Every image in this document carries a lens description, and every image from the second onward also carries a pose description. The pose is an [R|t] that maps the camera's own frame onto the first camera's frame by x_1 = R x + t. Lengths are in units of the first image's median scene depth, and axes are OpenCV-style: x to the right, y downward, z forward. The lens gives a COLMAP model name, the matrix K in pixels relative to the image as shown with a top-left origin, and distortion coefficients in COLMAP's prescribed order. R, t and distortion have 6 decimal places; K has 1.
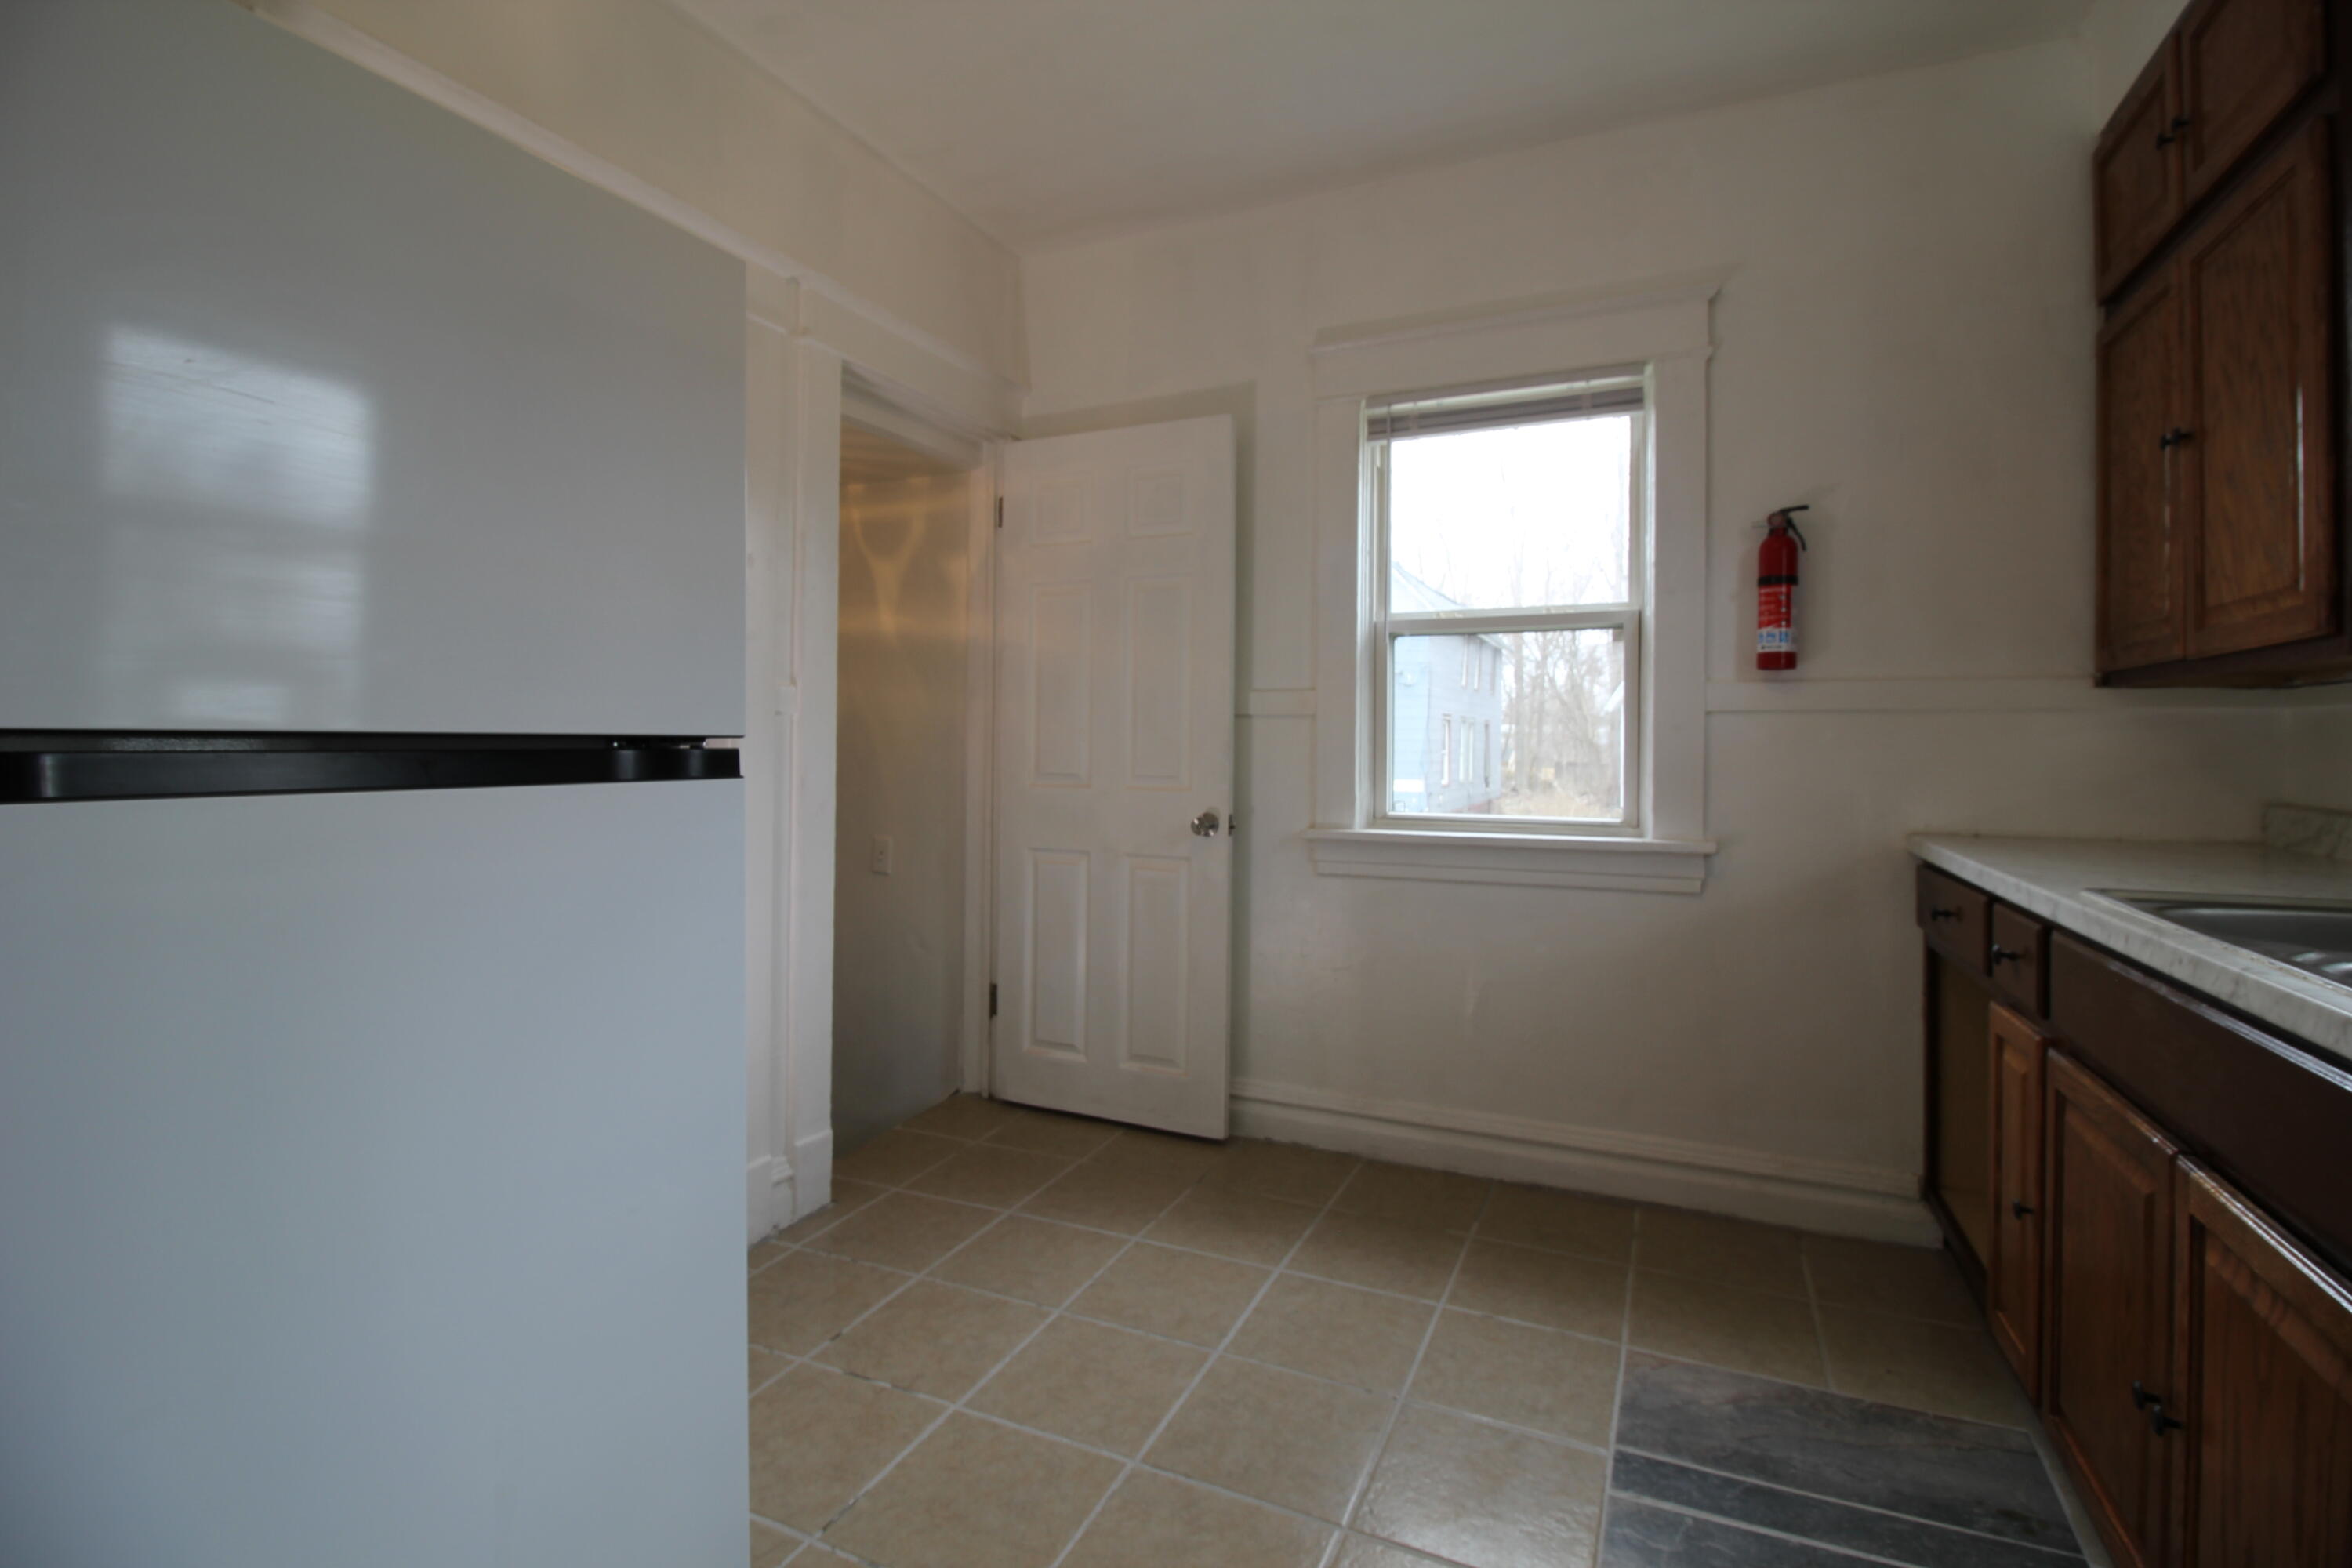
lens RADIAL K [[1082.0, 0, 1172.2], [0, 1082.0, 739.9], [0, 0, 1]] dist [-0.009419, -0.007541]
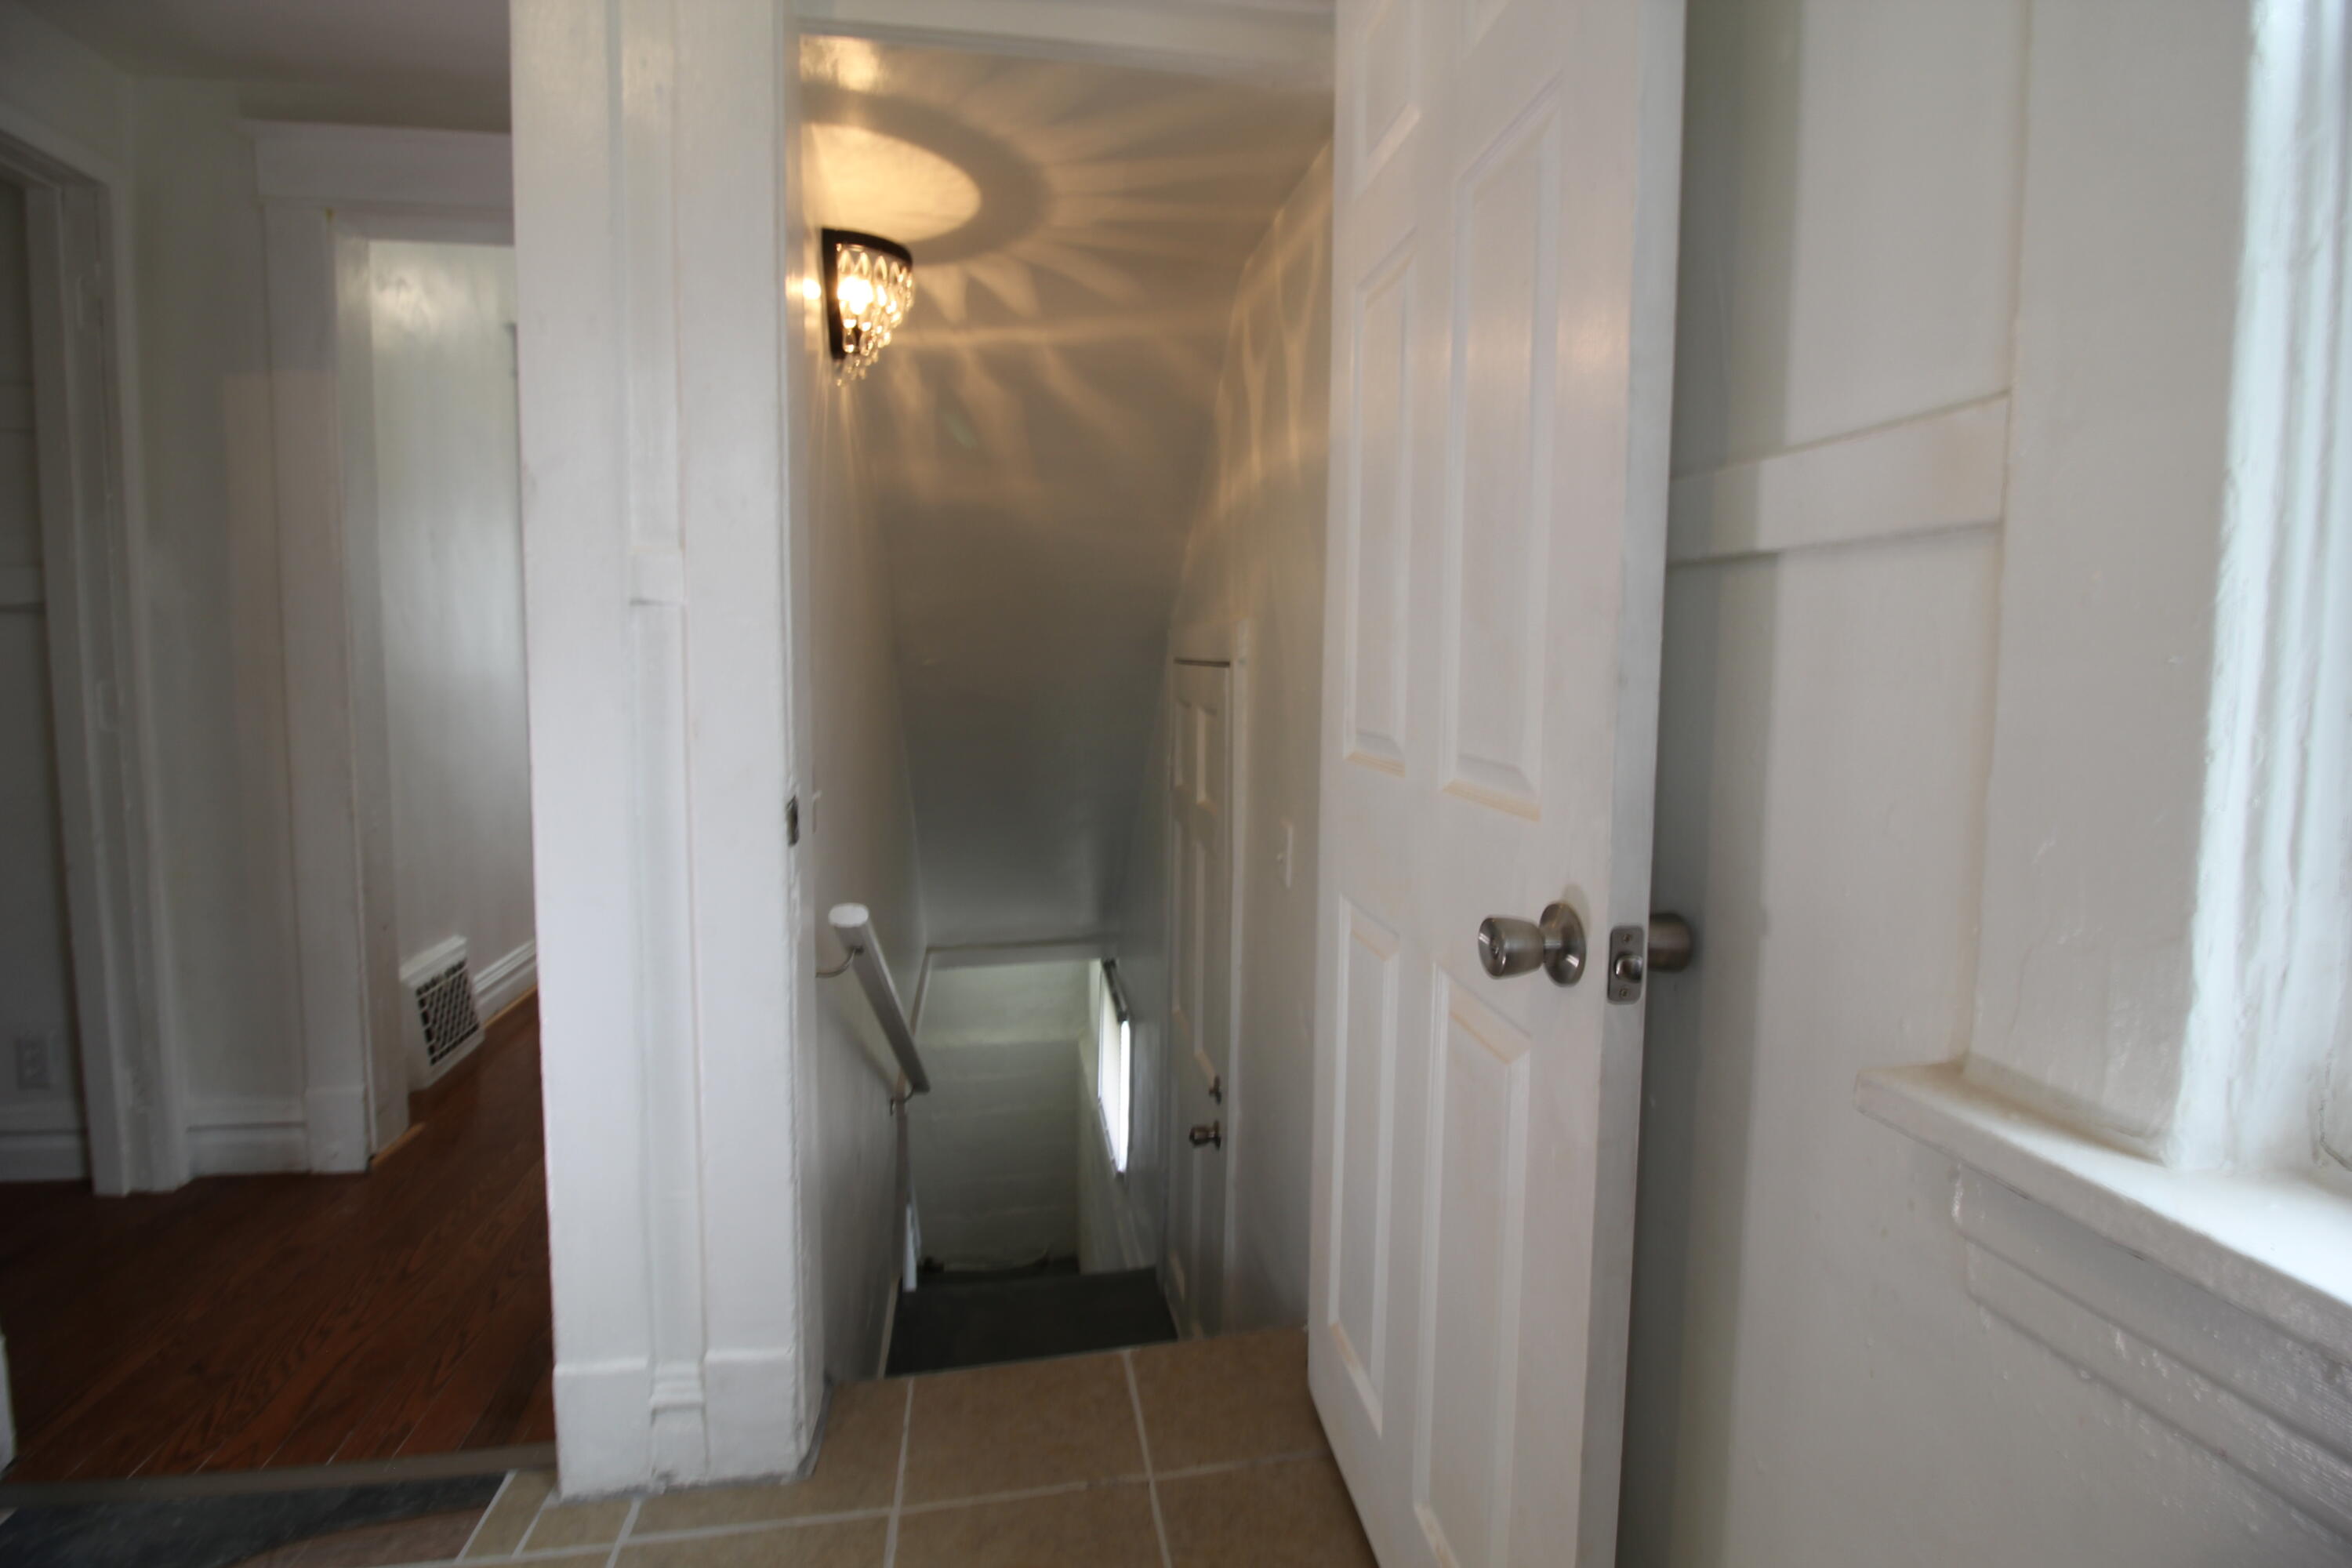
lens RADIAL K [[1082.0, 0, 1172.2], [0, 1082.0, 739.9], [0, 0, 1]] dist [-0.009419, -0.007541]
pose [[0.572846, 0.063653, -0.817188, 0.244491], [-0.002844, 0.997128, 0.075675, 0.002786], [0.819658, -0.041026, 0.571382, 0.900085]]
